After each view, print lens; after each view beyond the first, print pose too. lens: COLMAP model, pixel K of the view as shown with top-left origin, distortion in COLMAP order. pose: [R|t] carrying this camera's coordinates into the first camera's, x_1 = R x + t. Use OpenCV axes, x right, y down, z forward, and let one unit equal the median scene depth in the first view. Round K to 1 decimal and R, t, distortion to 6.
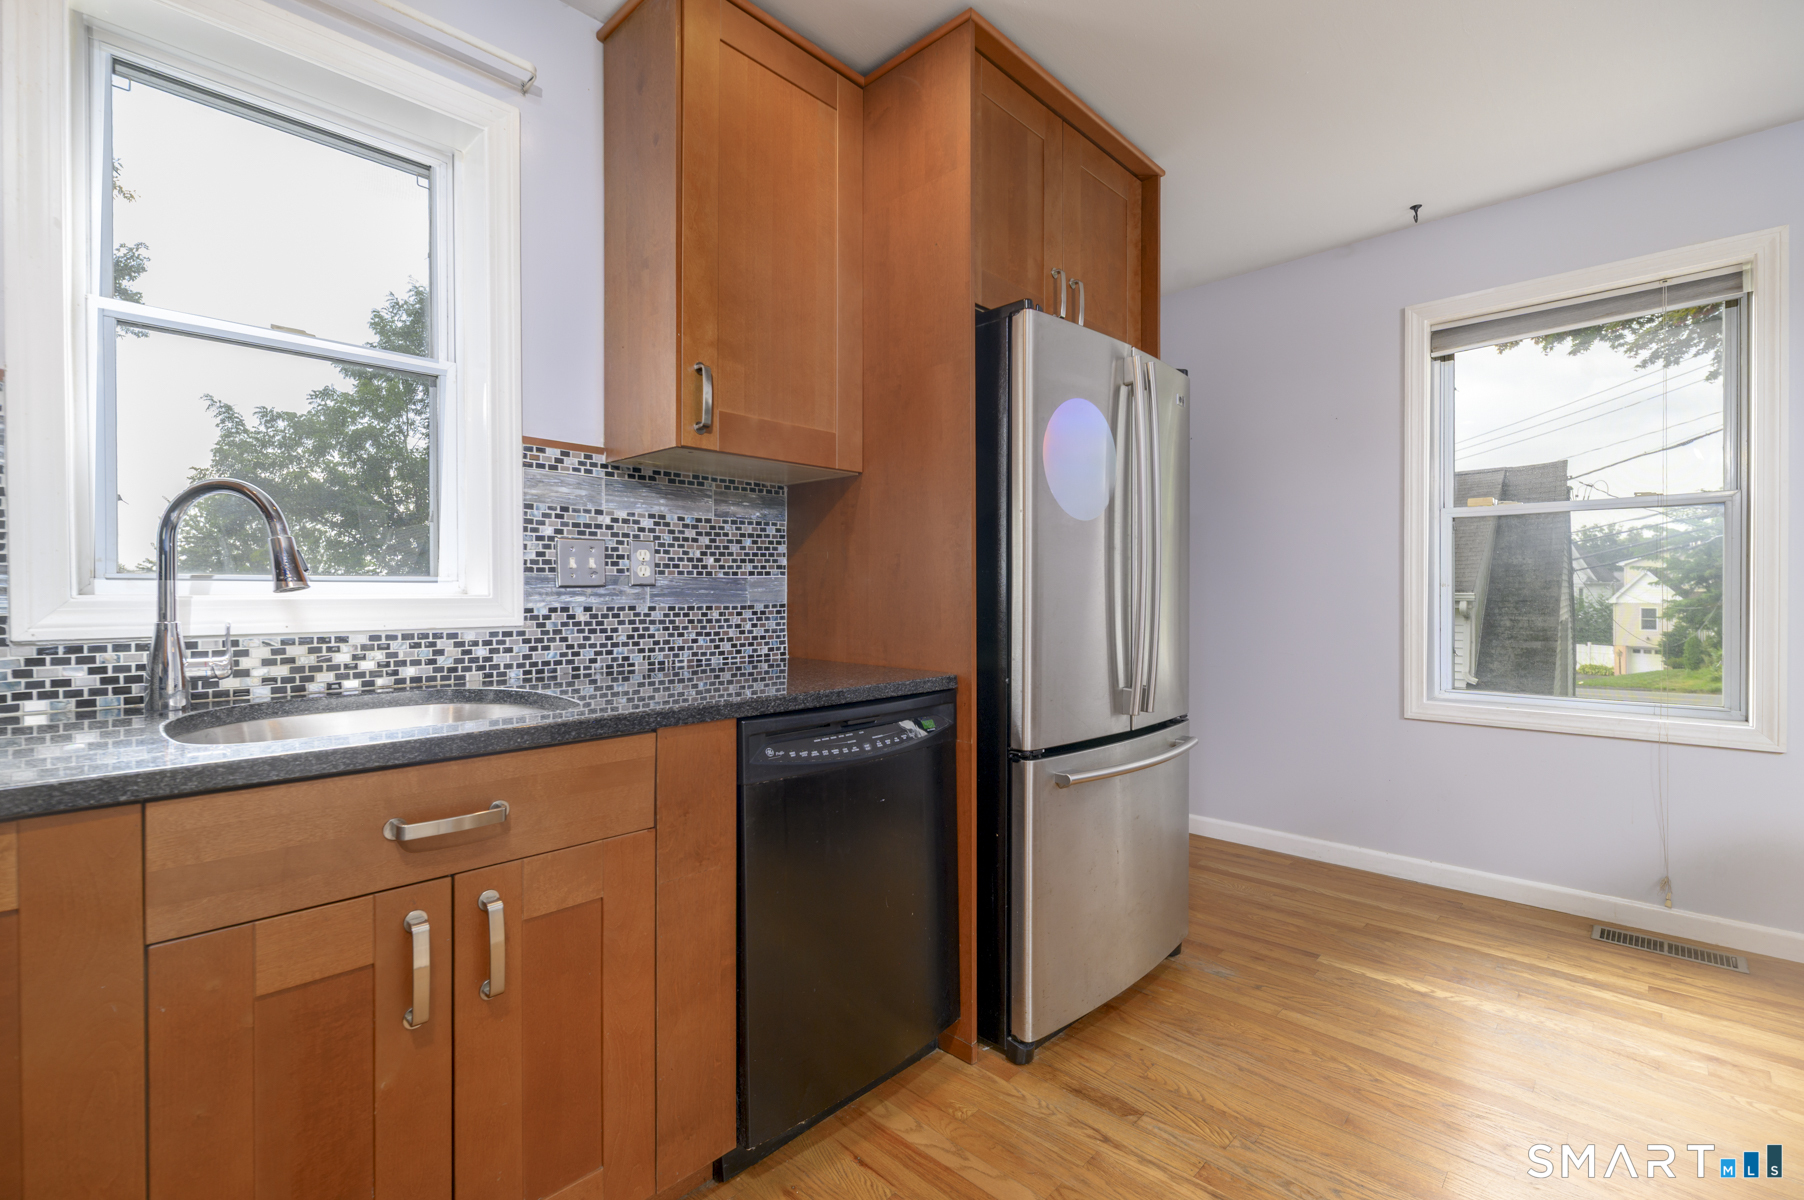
lens RADIAL K [[789.2, 0, 895.9], [0, 789.2, 597.9], [0, 0, 1]] dist [0.000658, 0.000115]
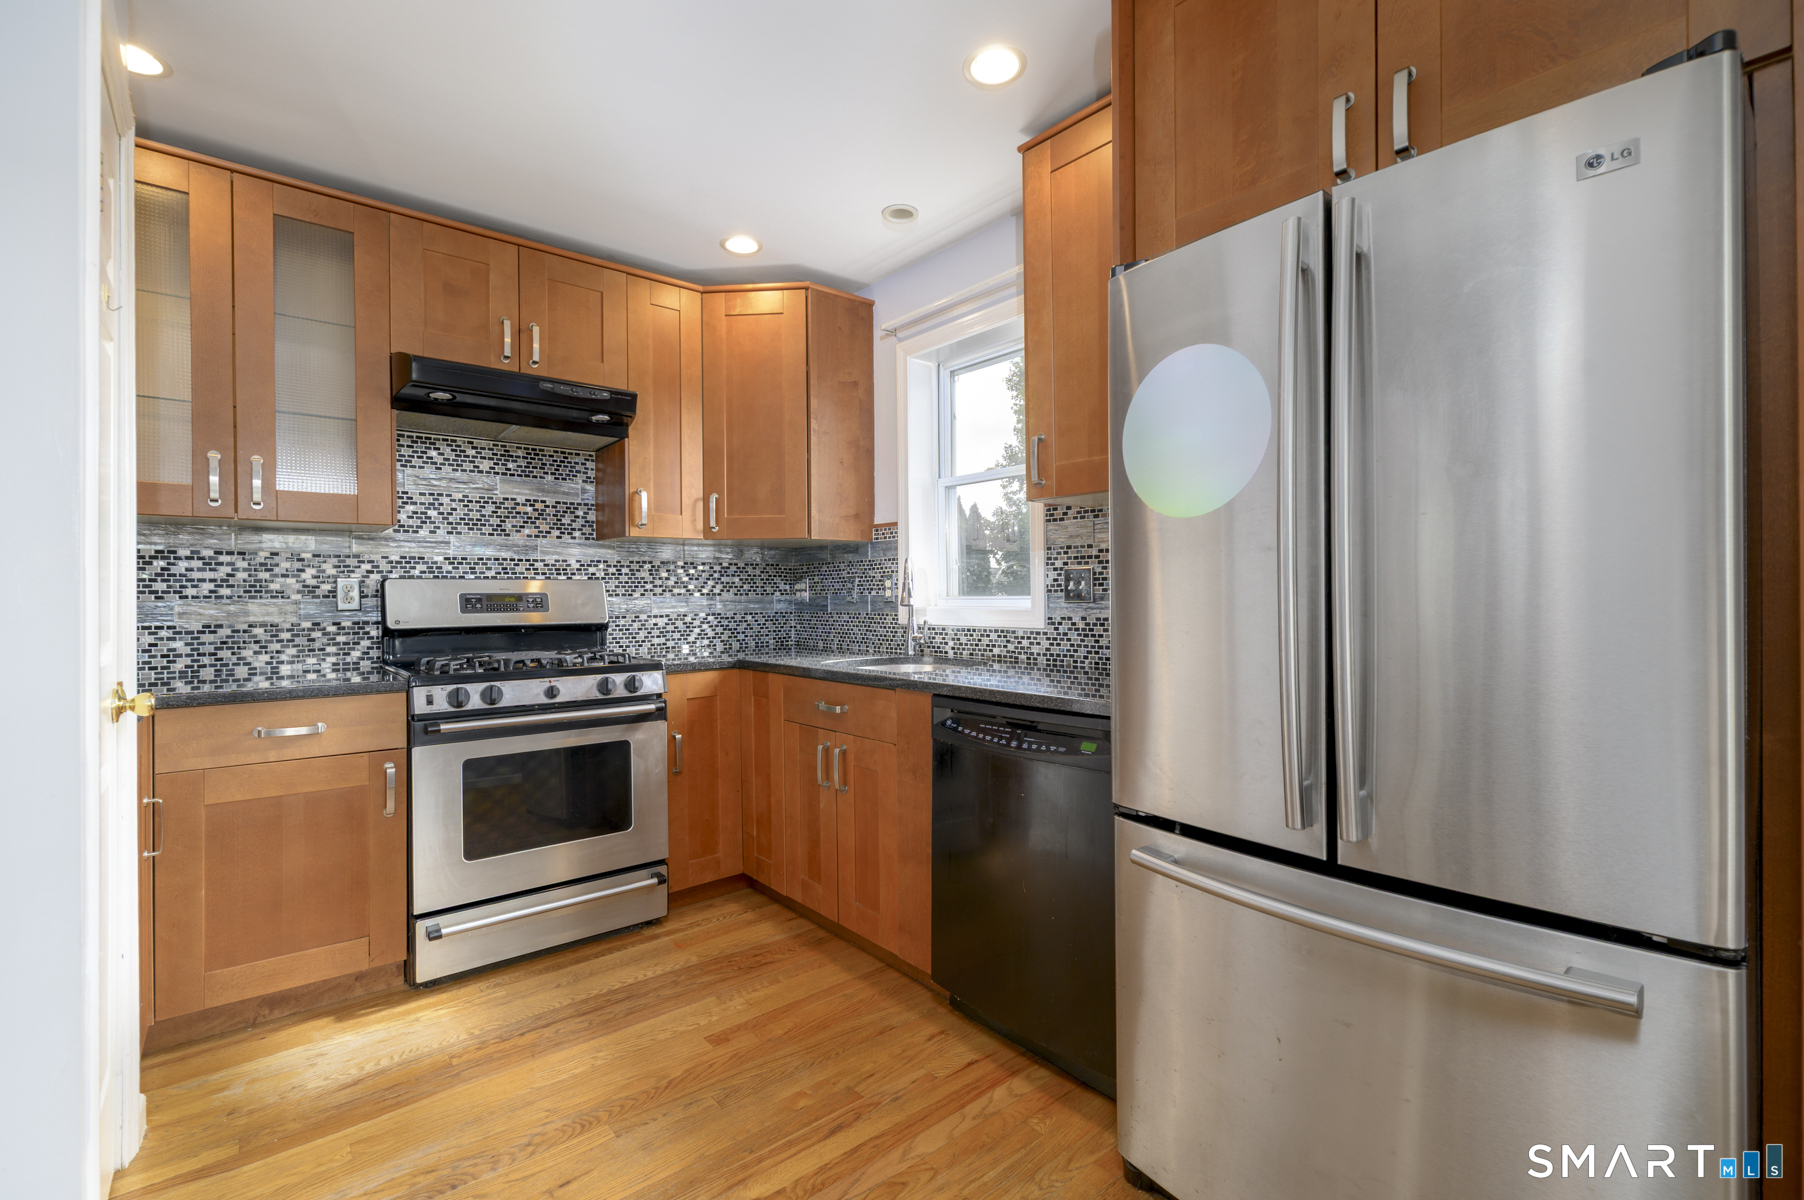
lens RADIAL K [[789.2, 0, 895.9], [0, 789.2, 597.9], [0, 0, 1]] dist [0.000658, 0.000115]
pose [[-0.109294, 0.004681, -0.993998, 1.035020], [0.002348, 0.999987, 0.004451, -0.029834], [0.994007, -0.001848, -0.109304, 0.865272]]
